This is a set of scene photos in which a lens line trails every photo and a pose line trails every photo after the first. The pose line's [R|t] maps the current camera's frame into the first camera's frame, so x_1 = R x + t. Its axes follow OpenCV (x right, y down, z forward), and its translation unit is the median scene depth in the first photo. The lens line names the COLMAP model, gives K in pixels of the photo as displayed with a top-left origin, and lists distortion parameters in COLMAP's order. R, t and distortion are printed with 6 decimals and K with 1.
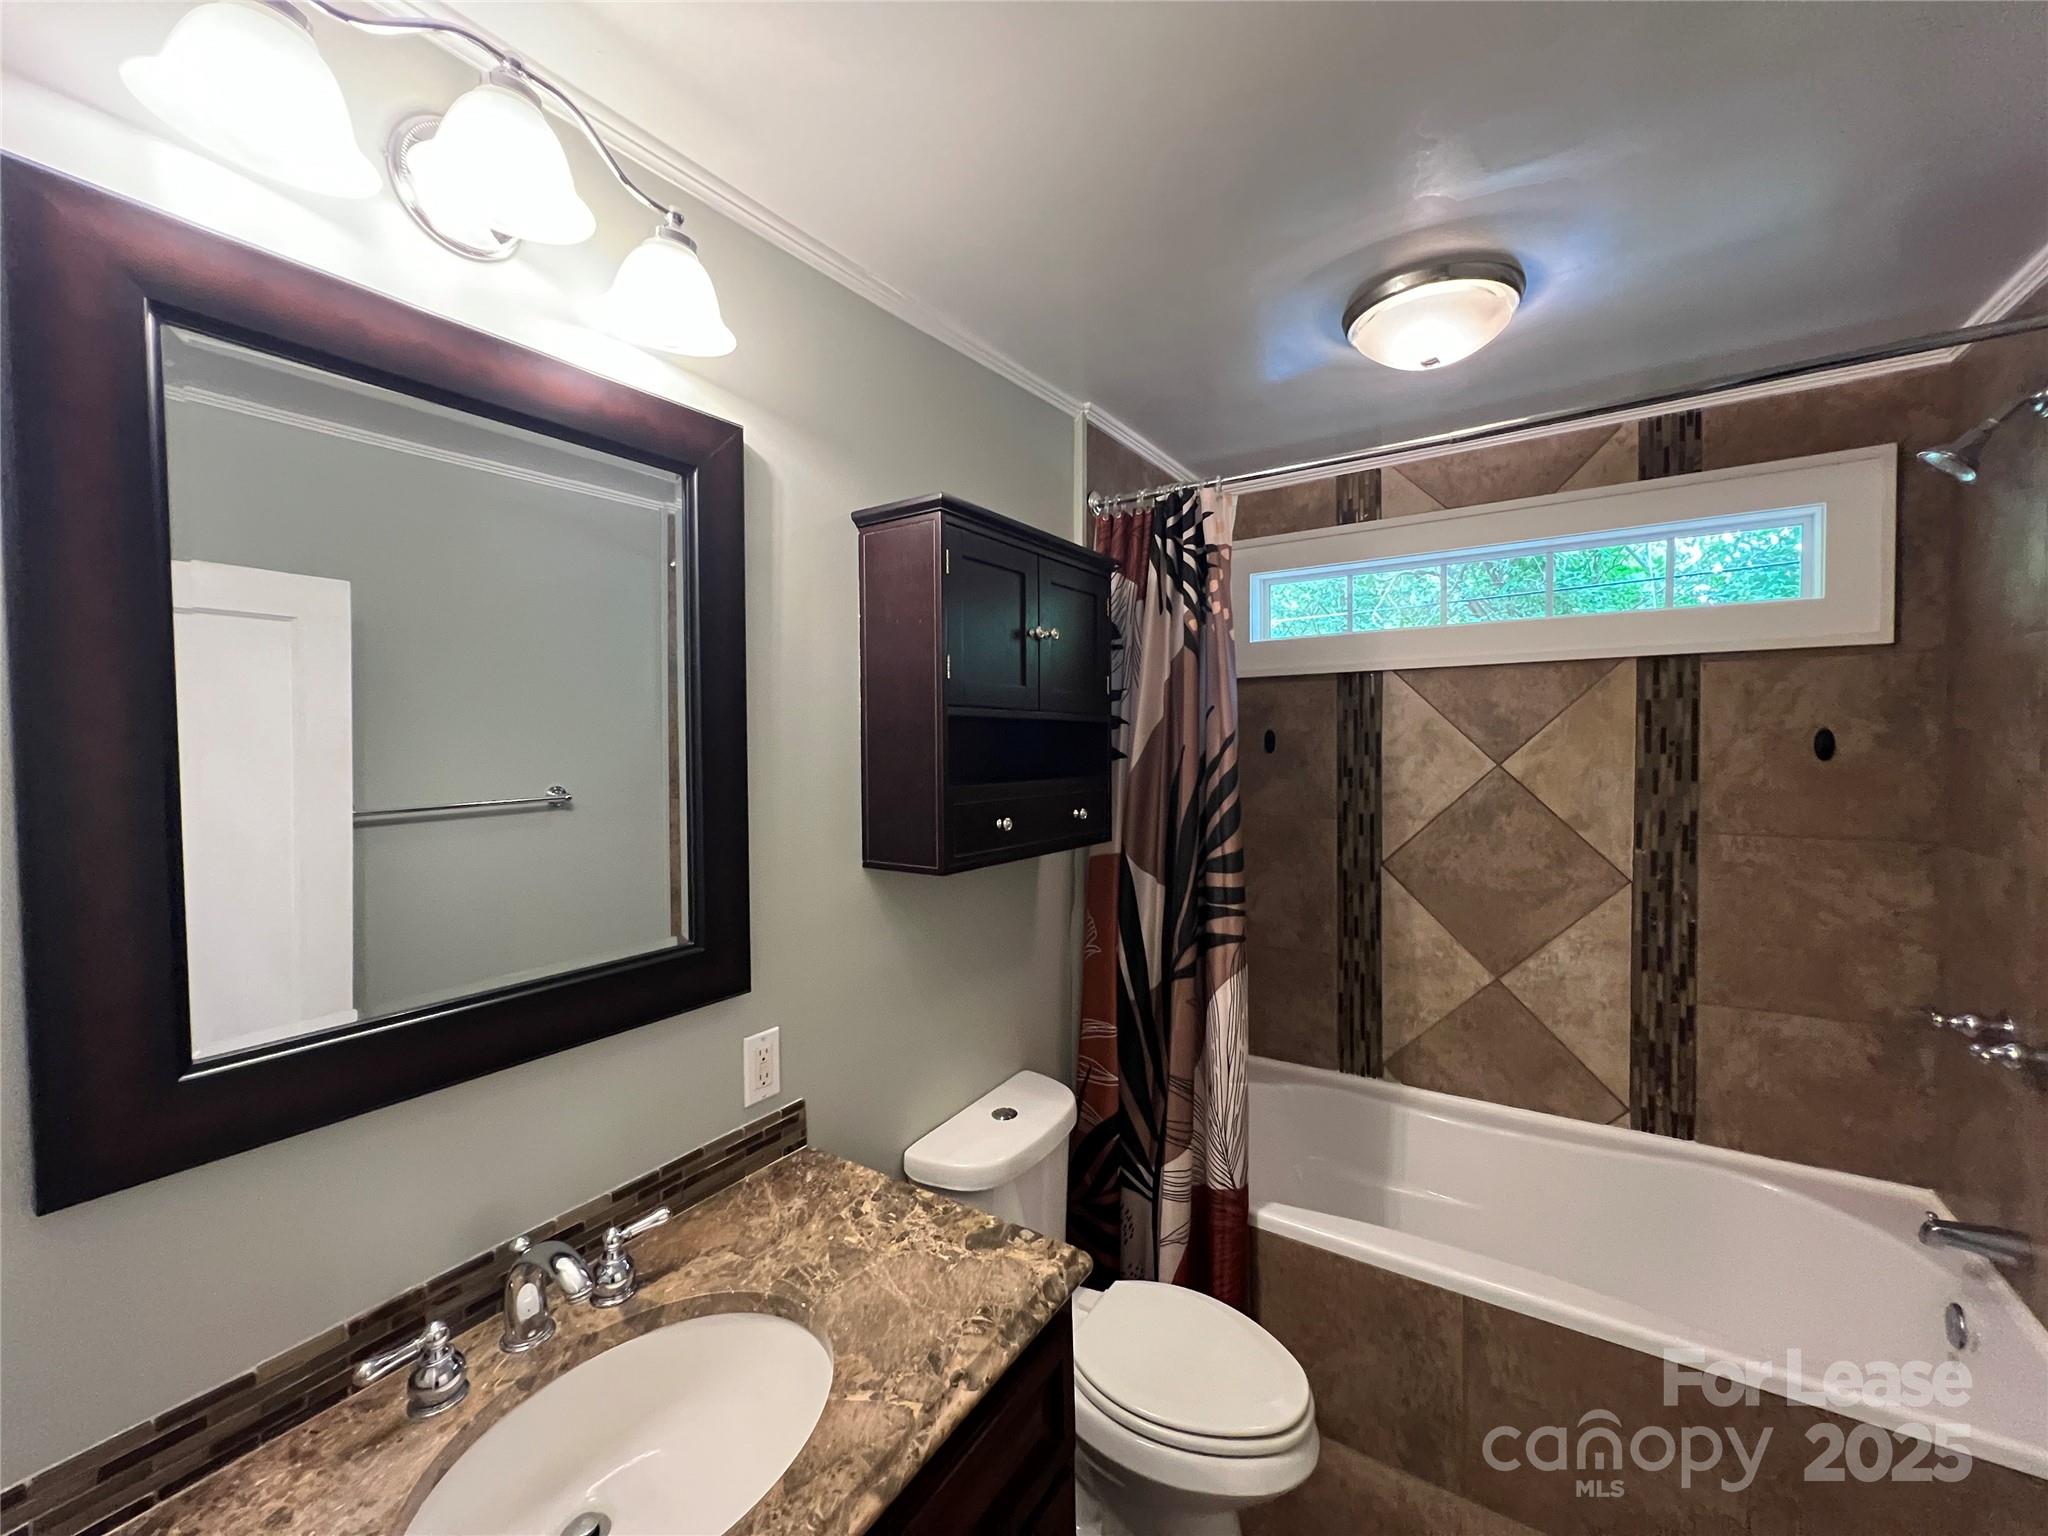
lens RADIAL K [[825.1, 0, 1022.2], [0, 825.1, 762.2], [0, 0, 1]] dist [-0.009272, 0.002505]
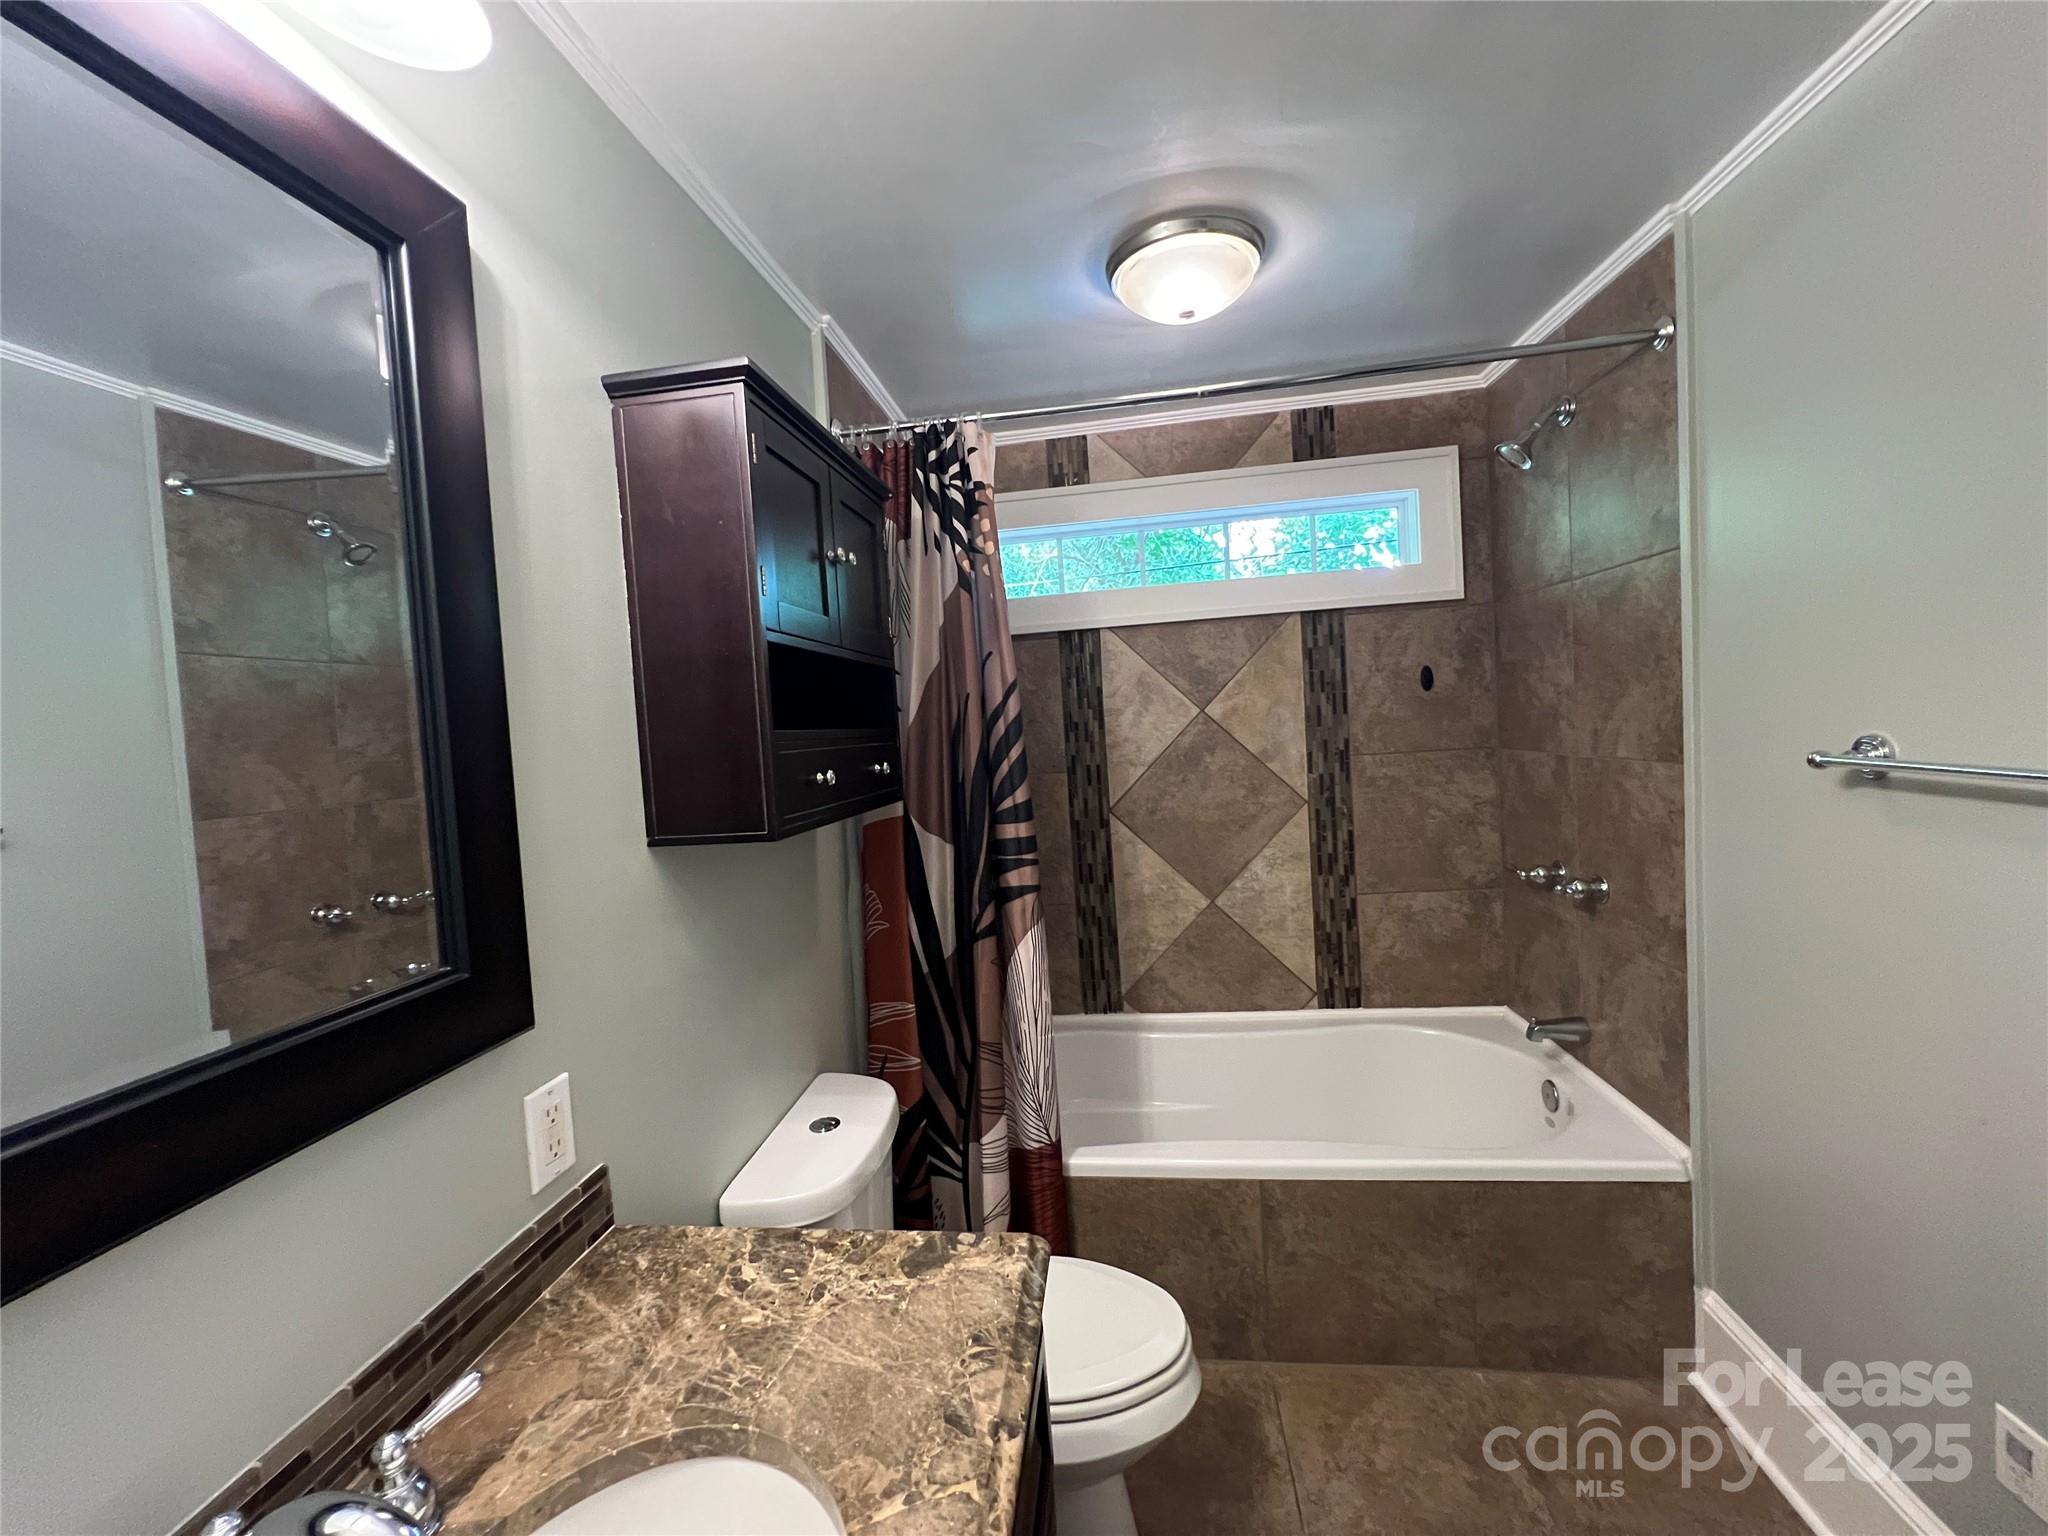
lens RADIAL K [[825.1, 0, 1029.2], [0, 825.1, 761.8], [0, 0, 1]] dist [-0.009272, 0.002505]
pose [[0.897017, -0.068444, 0.436664, -0.158989], [0.066379, 0.997594, 0.020007, 0.044155], [-0.436983, 0.011039, 0.899402, 0.123236]]
